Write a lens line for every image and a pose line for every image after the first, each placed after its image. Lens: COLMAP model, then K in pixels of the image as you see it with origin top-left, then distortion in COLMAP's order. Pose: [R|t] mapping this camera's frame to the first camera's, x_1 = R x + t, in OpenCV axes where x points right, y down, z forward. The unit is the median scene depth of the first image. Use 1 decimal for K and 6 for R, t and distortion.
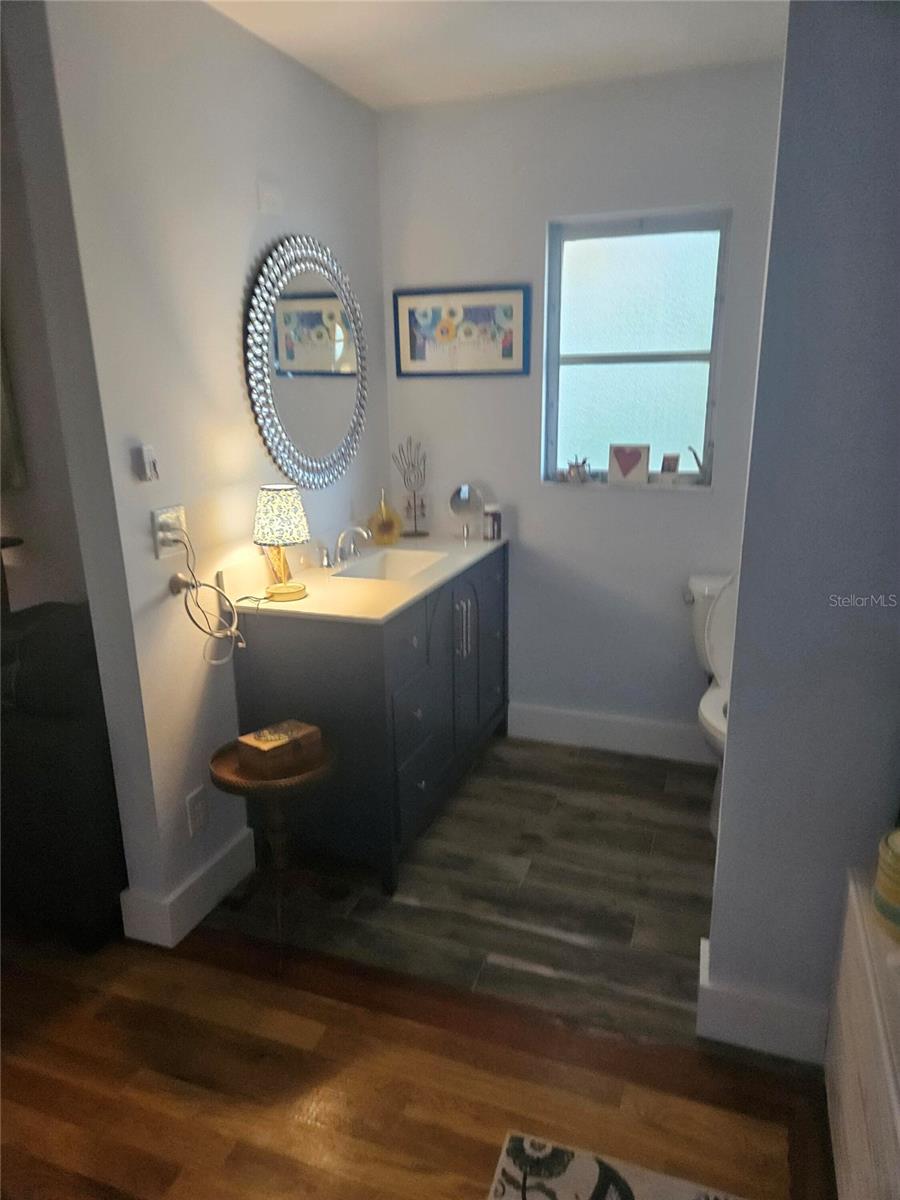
lens RADIAL K [[802.8, 0, 454.6], [0, 802.8, 604.1], [0, 0, 1]] dist [0.076998, -0.044688]
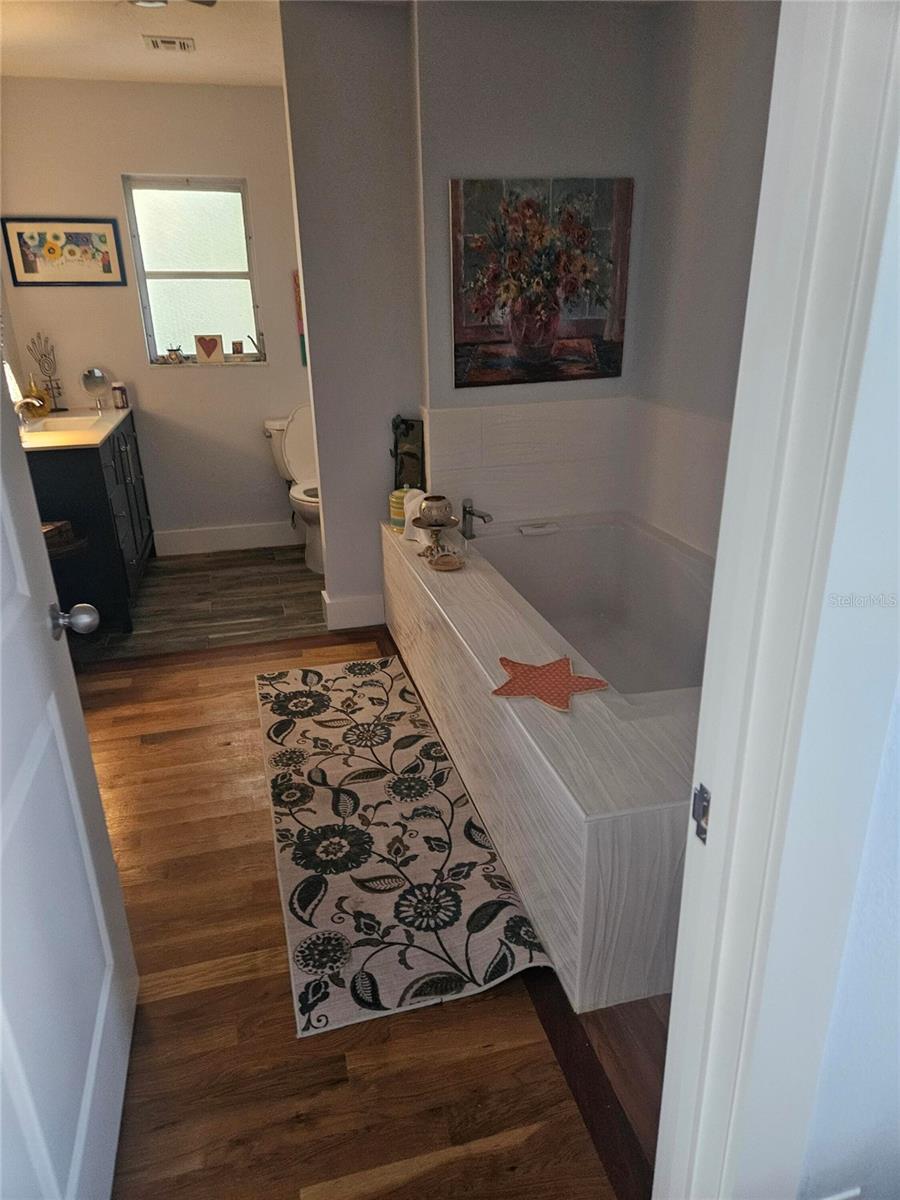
lens RADIAL K [[802.8, 0, 454.6], [0, 802.8, 604.1], [0, 0, 1]] dist [0.076998, -0.044688]
pose [[0.823744, -0.207411, 0.527661, -0.307252], [0.160925, 0.977940, 0.133180, 0.162947], [-0.543644, -0.024792, 0.838950, -0.525842]]
